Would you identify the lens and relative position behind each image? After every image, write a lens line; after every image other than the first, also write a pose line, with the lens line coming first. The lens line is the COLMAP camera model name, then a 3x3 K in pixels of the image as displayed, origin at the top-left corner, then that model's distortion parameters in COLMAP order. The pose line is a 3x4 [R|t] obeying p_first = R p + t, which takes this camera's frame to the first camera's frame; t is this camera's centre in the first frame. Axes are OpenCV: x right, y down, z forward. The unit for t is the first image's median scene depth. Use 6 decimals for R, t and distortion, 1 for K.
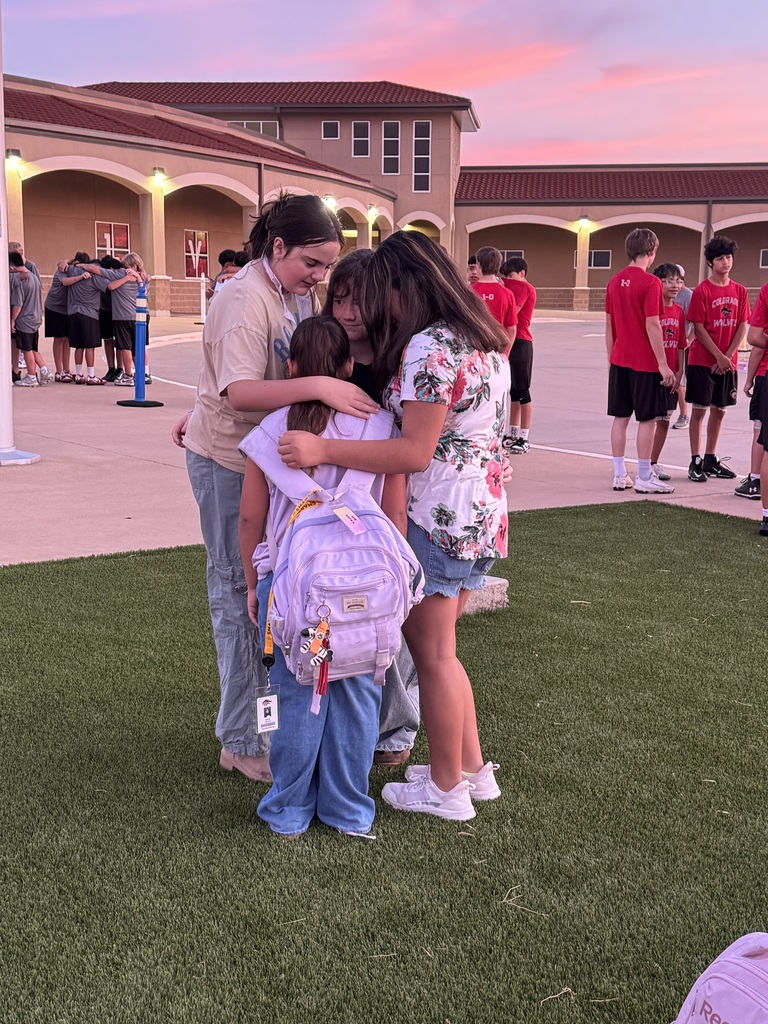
lens RADIAL K [[1576.2, 0, 384.0], [0, 1576.2, 512.0], [0, 0, 1]] dist [0.319555, -0.015451]
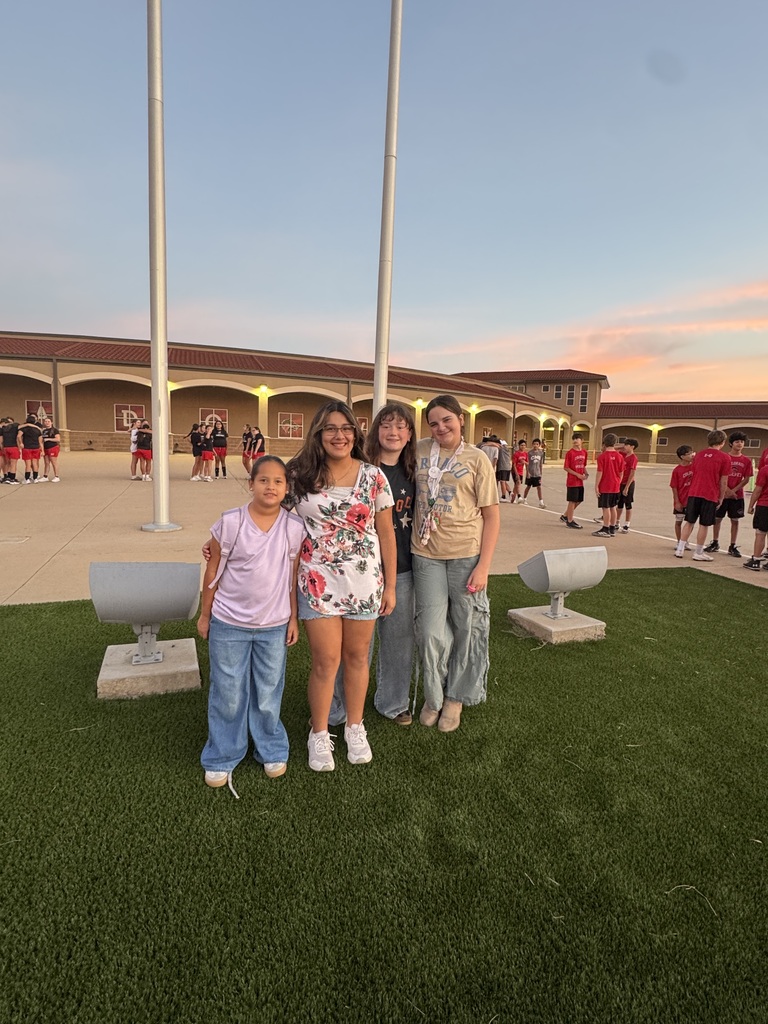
lens RADIAL K [[536.1, 0, 383.3], [0, 536.1, 526.5], [0, 0, 1]] dist [-0.004865, 0.000494]
pose [[0.944650, 0.068246, -0.320903, 0.022291], [-0.067003, 0.997641, 0.014928, -0.040394], [0.321165, 0.007400, 0.946994, 0.279979]]
